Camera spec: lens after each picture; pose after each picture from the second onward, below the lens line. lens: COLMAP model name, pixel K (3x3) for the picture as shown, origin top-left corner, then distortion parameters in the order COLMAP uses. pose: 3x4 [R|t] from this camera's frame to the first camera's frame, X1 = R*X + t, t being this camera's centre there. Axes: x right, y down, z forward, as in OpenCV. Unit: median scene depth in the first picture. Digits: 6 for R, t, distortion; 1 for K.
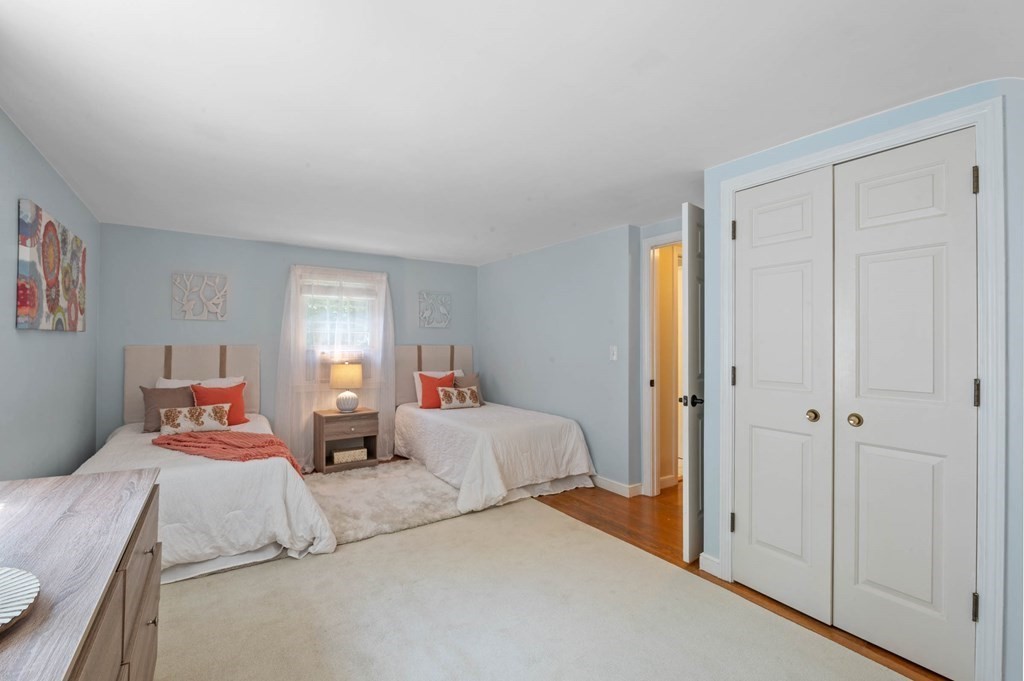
lens RADIAL K [[462.8, 0, 511.4], [0, 462.8, 343.6], [0, 0, 1]] dist [-0.007371, -0.000687]
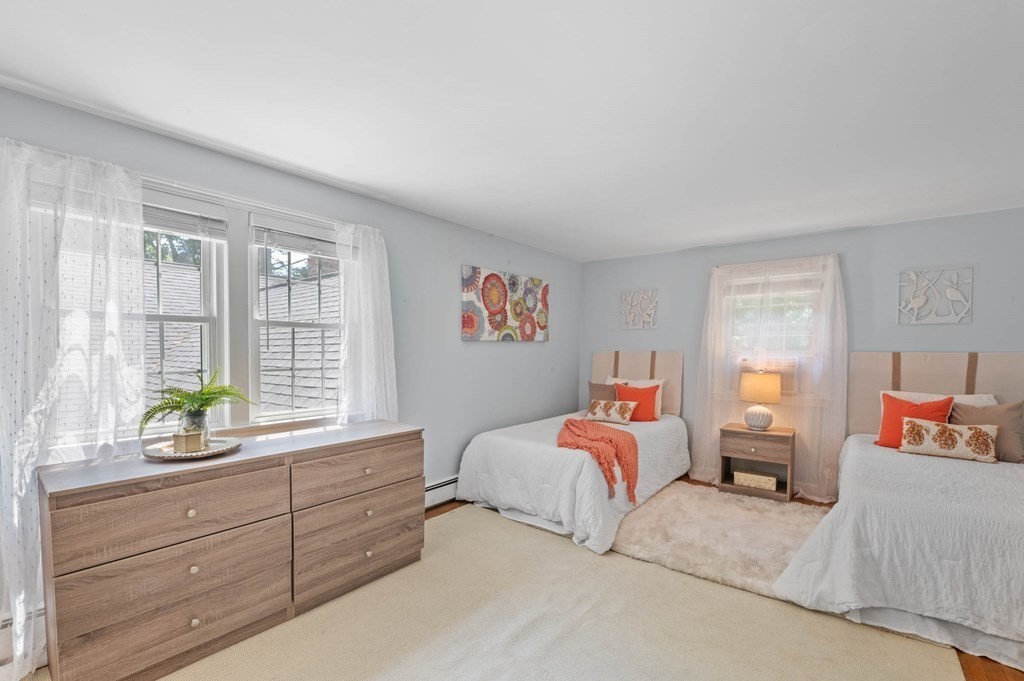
lens RADIAL K [[447.8, 0, 510.6], [0, 447.8, 367.1], [0, 0, 1]] dist [-0.009878, -0.000472]
pose [[0.296607, 0.036715, -0.954294, 0.315613], [-0.000655, 0.999268, 0.038242, 0.001630], [0.954999, -0.010718, 0.296414, 0.346288]]
